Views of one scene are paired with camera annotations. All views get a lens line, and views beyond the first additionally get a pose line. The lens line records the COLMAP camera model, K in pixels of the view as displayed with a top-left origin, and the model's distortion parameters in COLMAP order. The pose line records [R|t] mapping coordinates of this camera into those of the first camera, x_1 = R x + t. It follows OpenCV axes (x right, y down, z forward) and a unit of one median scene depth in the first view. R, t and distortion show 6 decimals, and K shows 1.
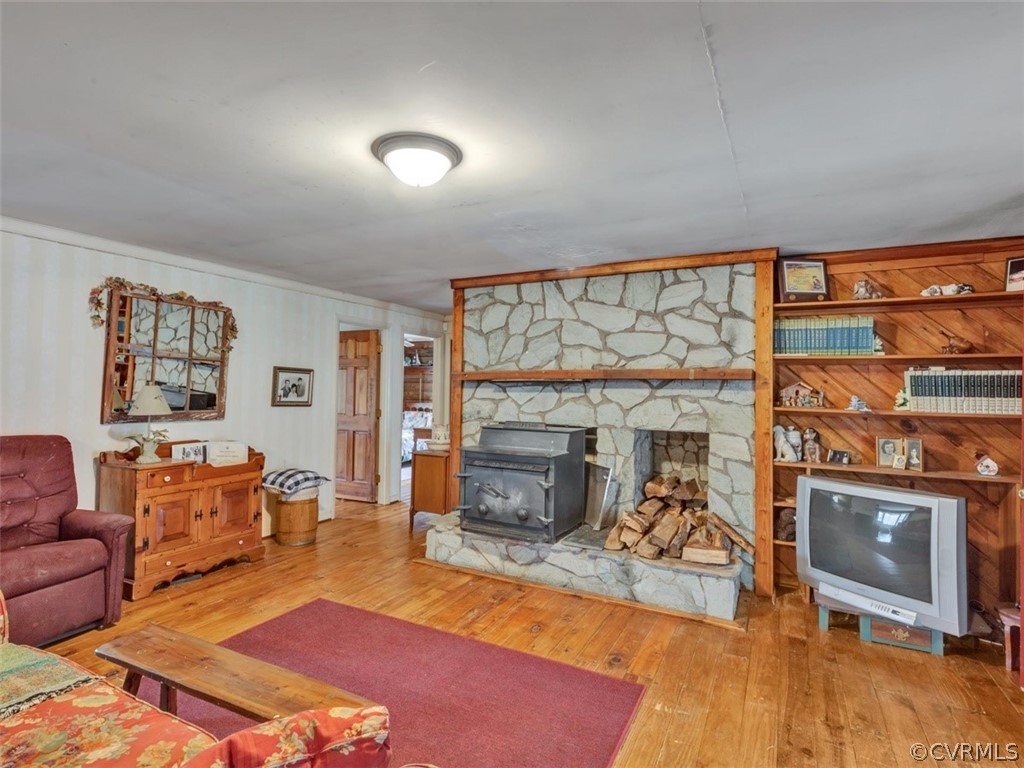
lens RADIAL K [[526.7, 0, 516.1], [0, 526.7, 379.8], [0, 0, 1]] dist [0.003714, -0.000660]
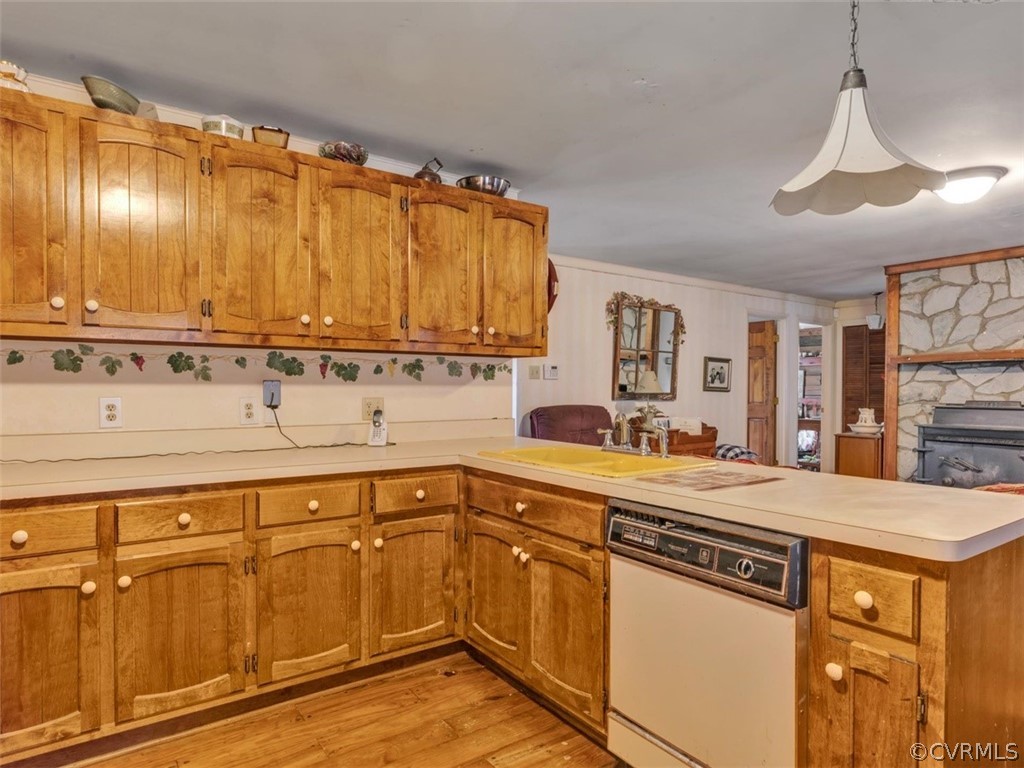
lens RADIAL K [[605.8, 0, 510.4], [0, 605.8, 393.8], [0, 0, 1]] dist [0.003101, 0.000824]
pose [[0.886230, -0.004601, -0.463222, -0.251557], [0.014309, 0.999745, 0.017446, 0.030944], [0.463024, -0.022090, 0.886070, -0.442628]]
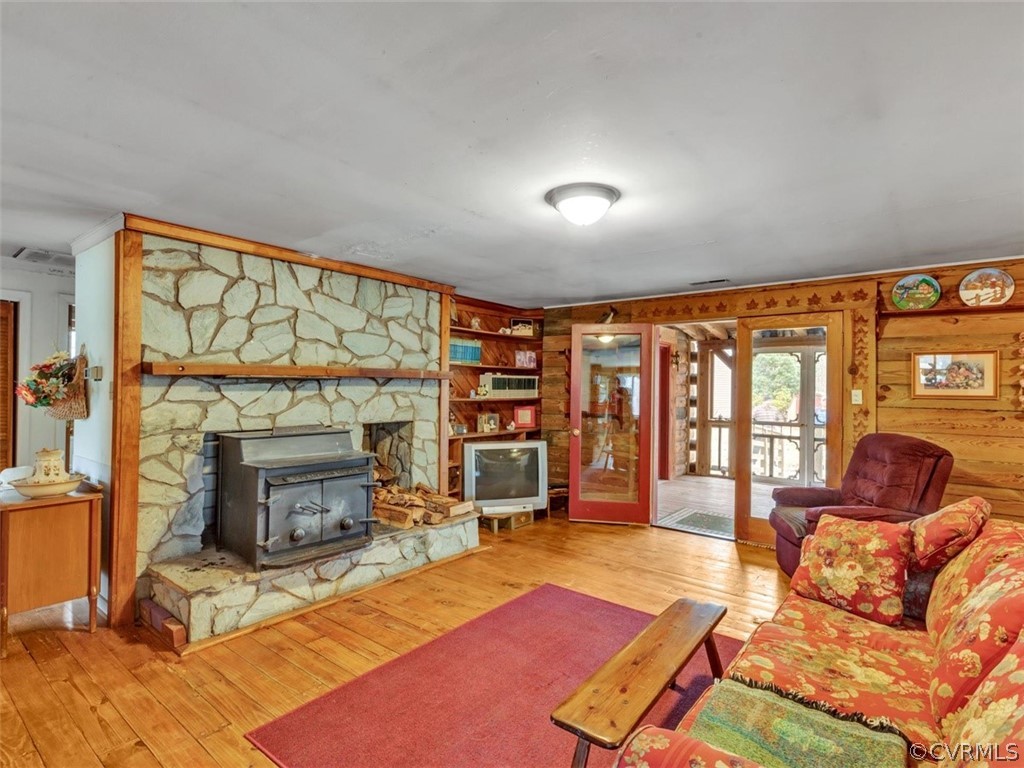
lens RADIAL K [[526.2, 0, 509.1], [0, 526.2, 387.5], [0, 0, 1]] dist [-0.000269, -0.000700]
pose [[0.193216, -0.012464, 0.981077, -0.728052], [-0.024058, 0.999558, 0.017437, -0.005647], [-0.980861, -0.026972, 0.192831, 0.476292]]
